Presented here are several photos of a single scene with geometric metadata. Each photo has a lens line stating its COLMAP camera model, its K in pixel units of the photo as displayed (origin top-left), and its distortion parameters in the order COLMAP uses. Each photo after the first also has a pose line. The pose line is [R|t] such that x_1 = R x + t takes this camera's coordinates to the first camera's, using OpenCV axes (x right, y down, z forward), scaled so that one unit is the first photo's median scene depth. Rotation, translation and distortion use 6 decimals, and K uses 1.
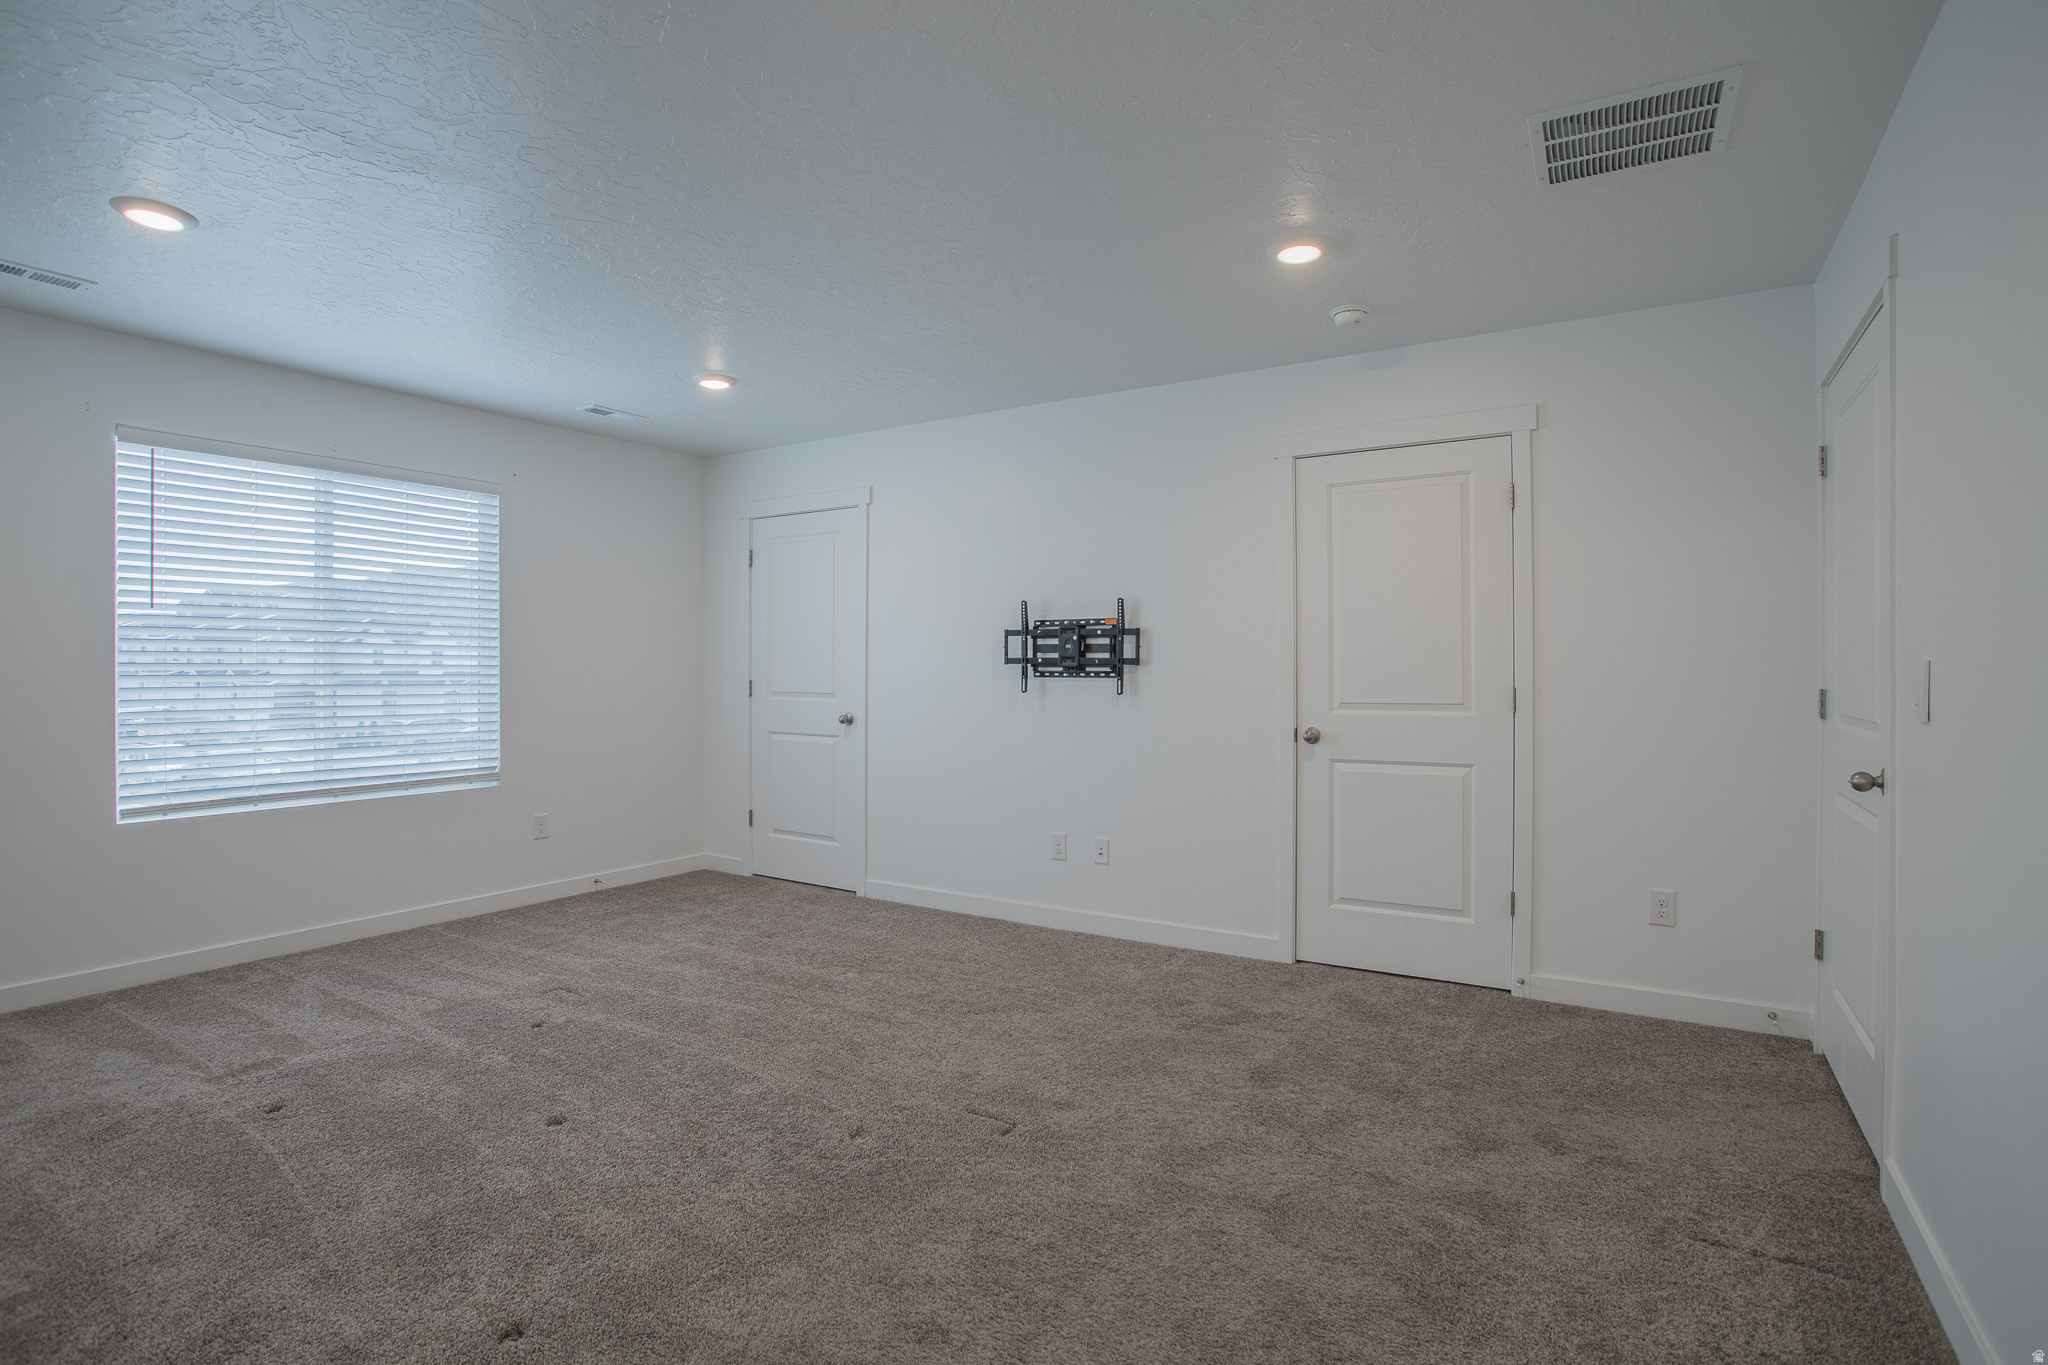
lens RADIAL K [[1001.4, 0, 1020.6], [0, 1001.4, 673.8], [0, 0, 1]] dist [-0.066583, 0.026249]
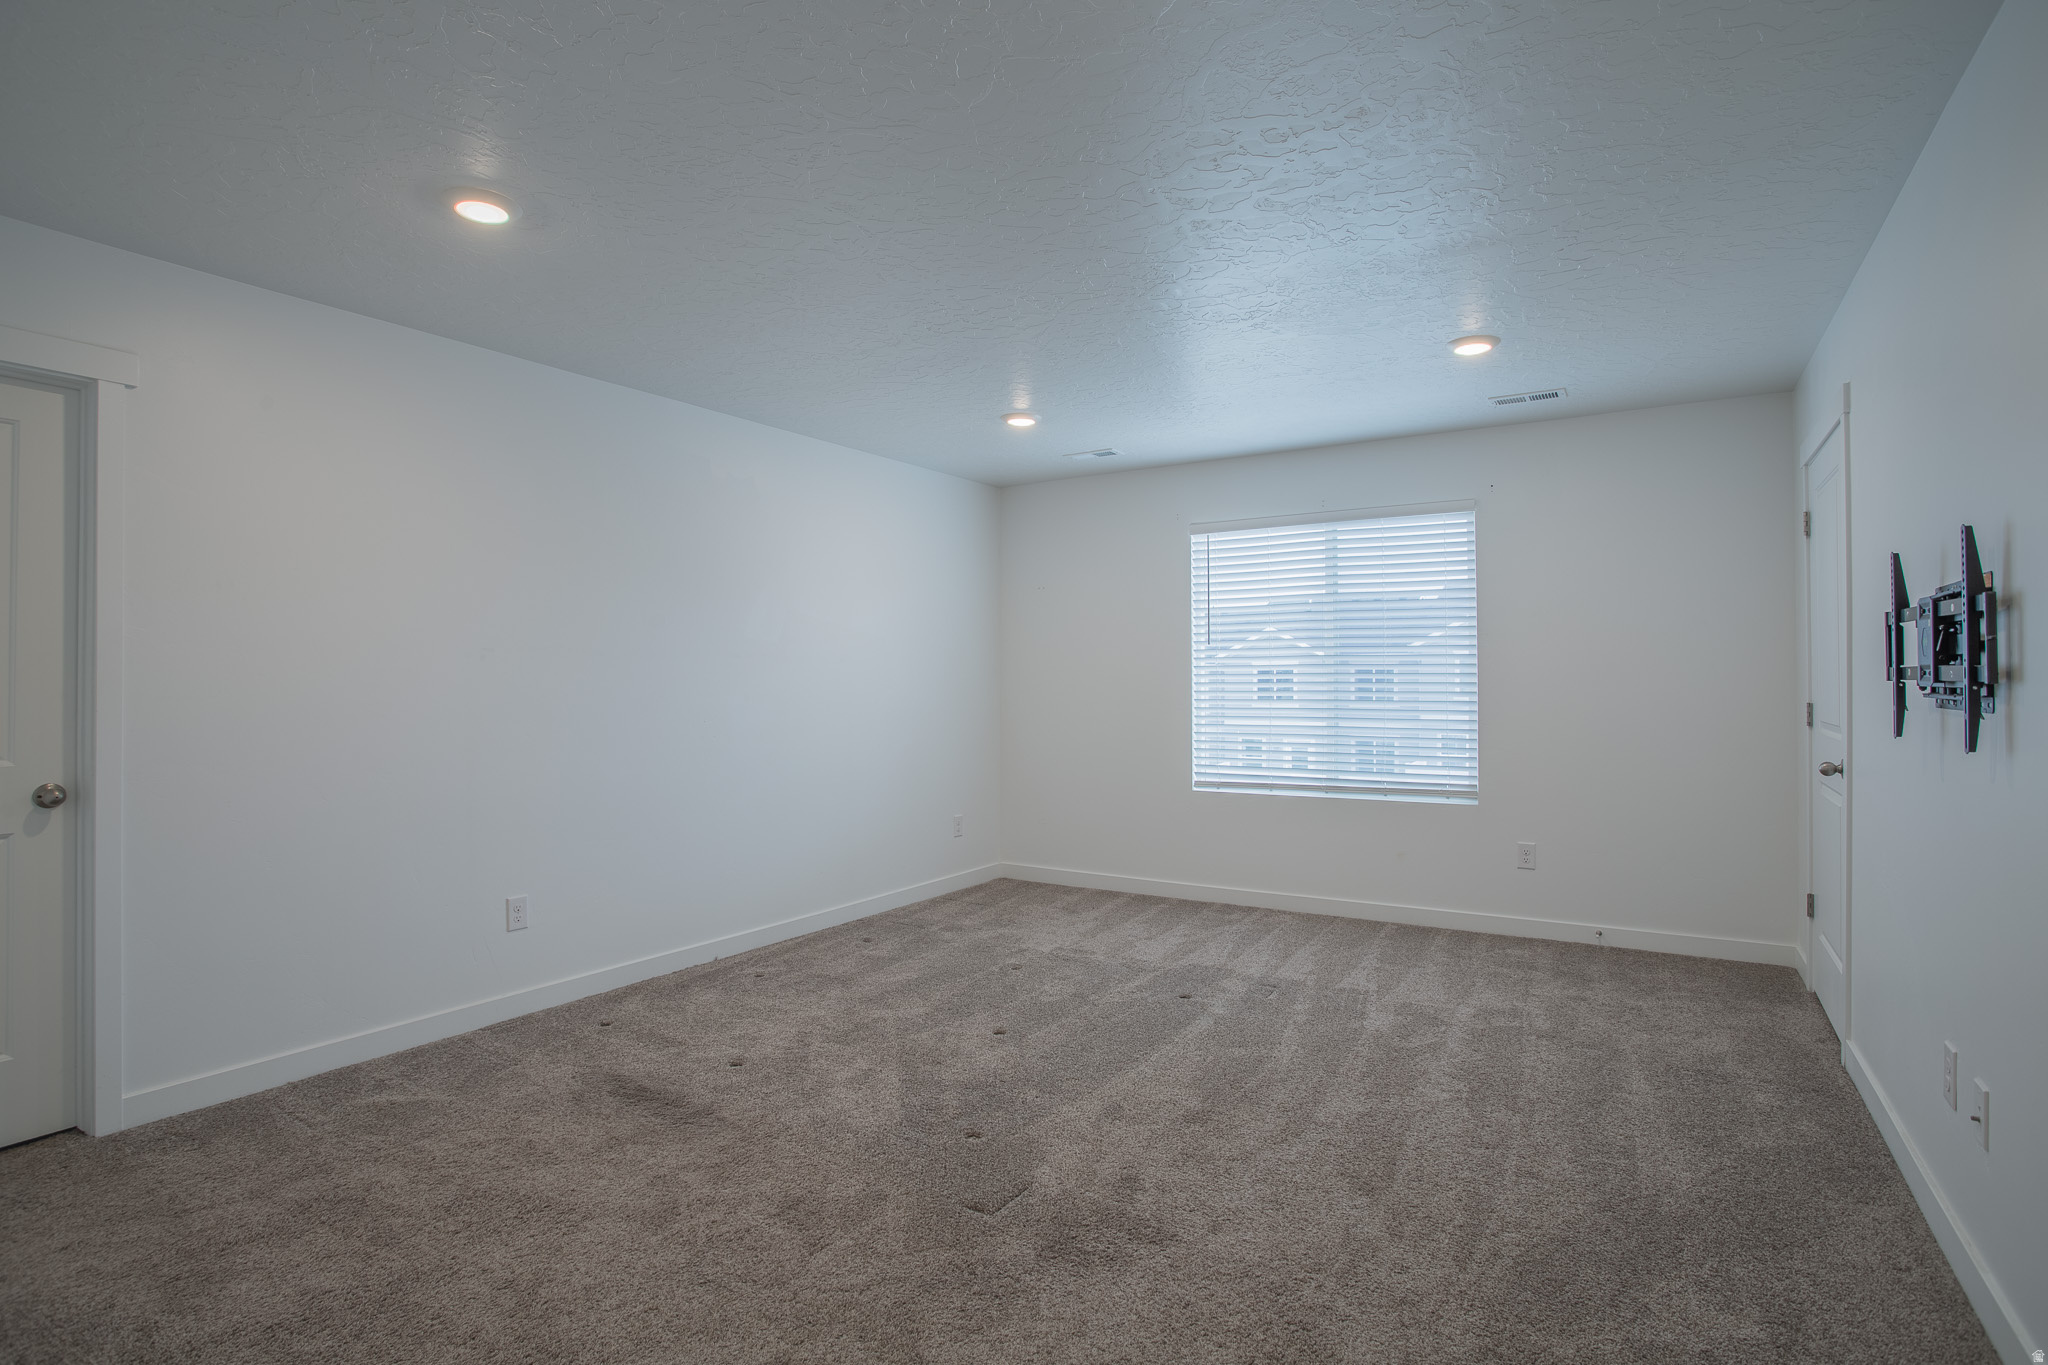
lens RADIAL K [[1001.4, 0, 1032.0], [0, 1001.4, 674.7], [0, 0, 1]] dist [-0.066583, 0.026249]
pose [[0.019029, -0.006827, -0.999796, 0.644244], [-0.005517, 0.999961, -0.006933, -0.011007], [0.999804, 0.005648, 0.018991, 0.755273]]
